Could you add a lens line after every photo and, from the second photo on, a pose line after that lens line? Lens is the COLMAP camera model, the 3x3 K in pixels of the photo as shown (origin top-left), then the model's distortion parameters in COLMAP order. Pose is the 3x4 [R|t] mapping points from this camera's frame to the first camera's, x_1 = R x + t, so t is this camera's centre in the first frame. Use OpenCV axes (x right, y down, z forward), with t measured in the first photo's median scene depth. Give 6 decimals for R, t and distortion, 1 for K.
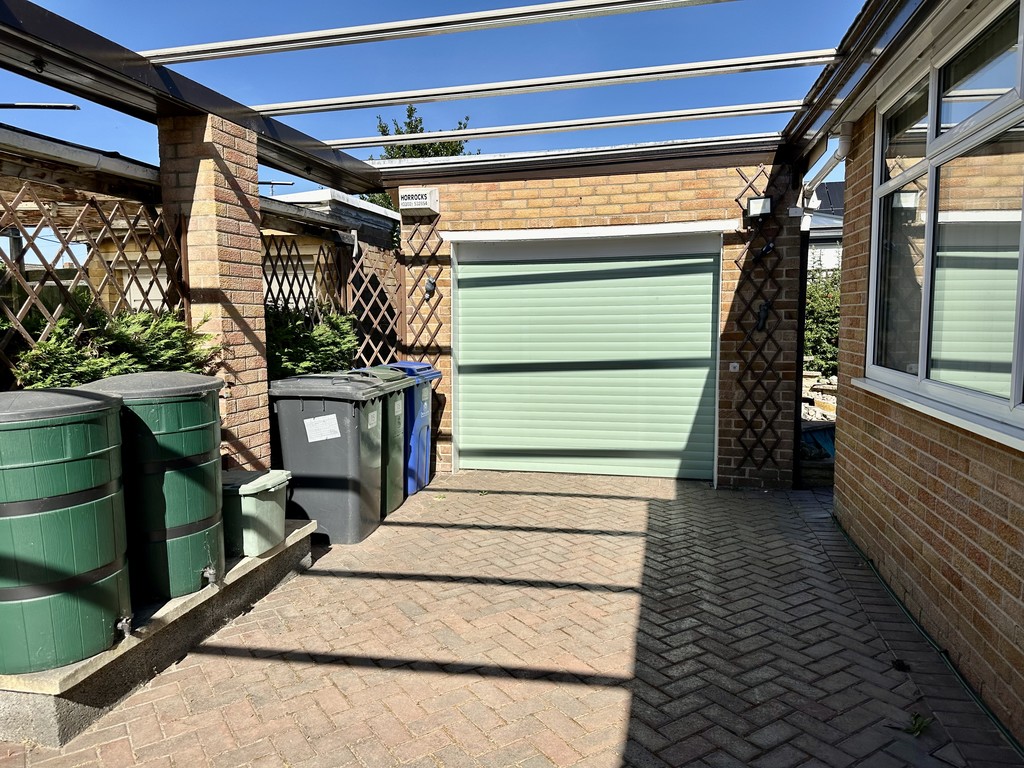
lens RADIAL K [[714.3, 0, 514.9], [0, 714.3, 390.7], [0, 0, 1]] dist [0.126950, -0.185326]
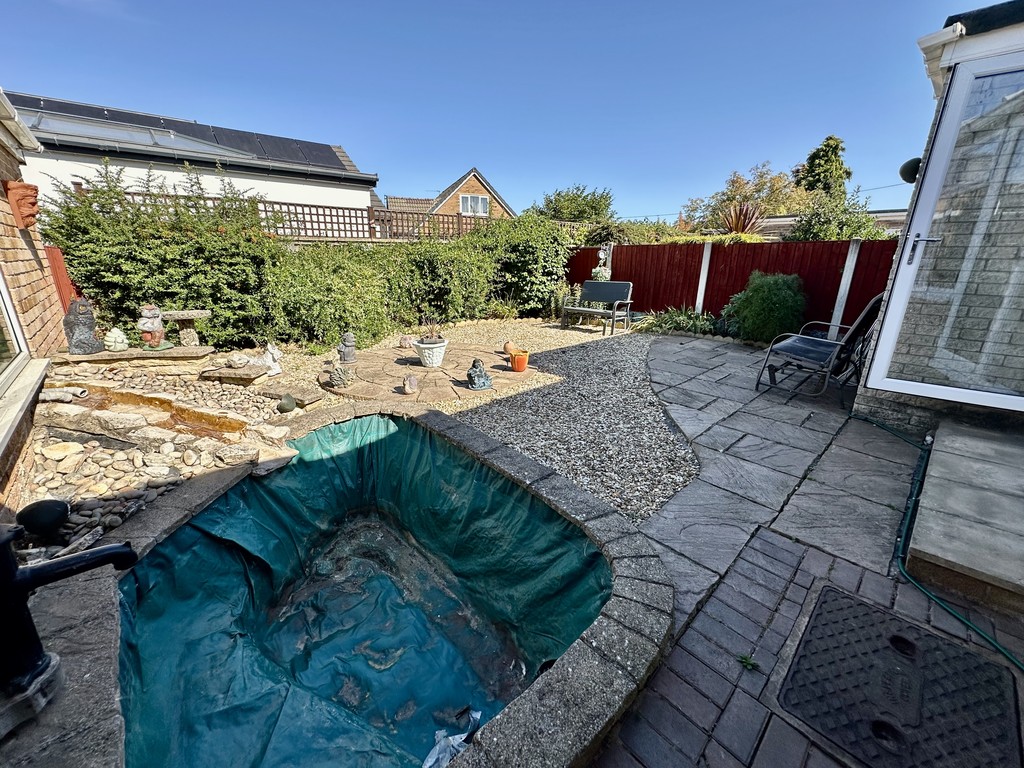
lens RADIAL K [[409.0, 0, 509.8], [0, 409.0, 382.4], [0, 0, 1]] dist [-0.000335, -0.000075]
pose [[0.585078, -0.223152, 0.779671, 0.227572], [0.065461, 0.971255, 0.228863, -0.047730], [-0.808331, -0.082864, 0.582868, 0.456845]]
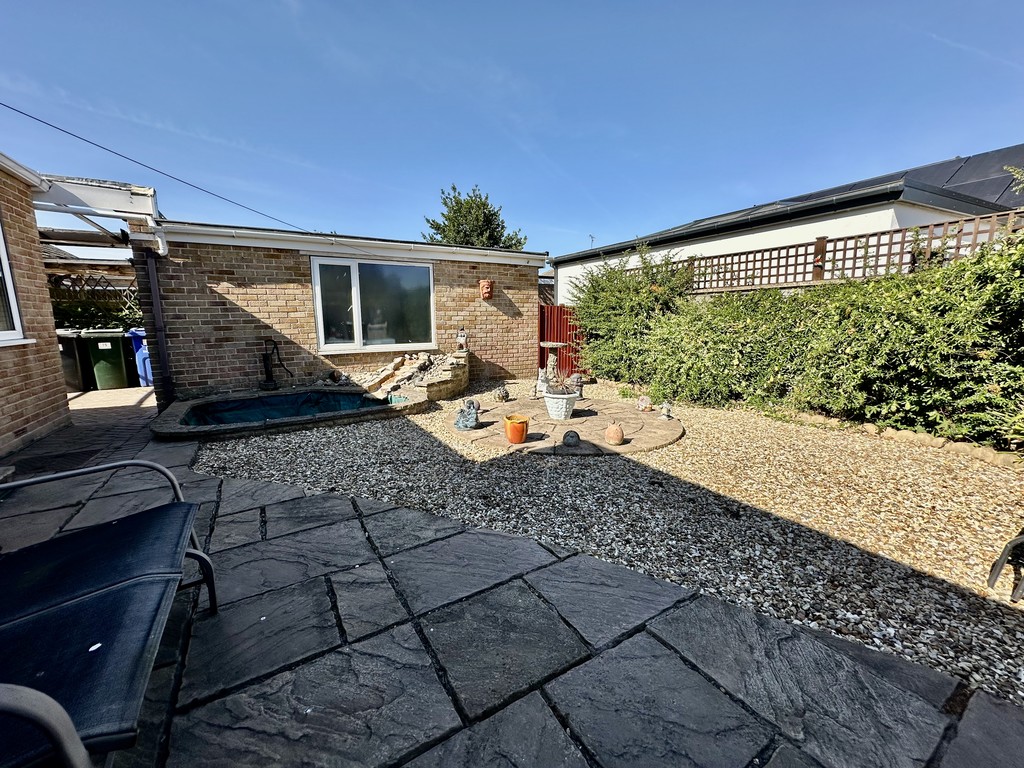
lens RADIAL K [[409.0, 0, 509.8], [0, 409.0, 382.4], [0, 0, 1]] dist [-0.000335, -0.000075]
pose [[0.683051, 0.128424, -0.718991, 0.759295], [-0.078737, 0.991630, 0.102321, -0.043501], [0.726114, -0.013279, 0.687446, 0.467337]]
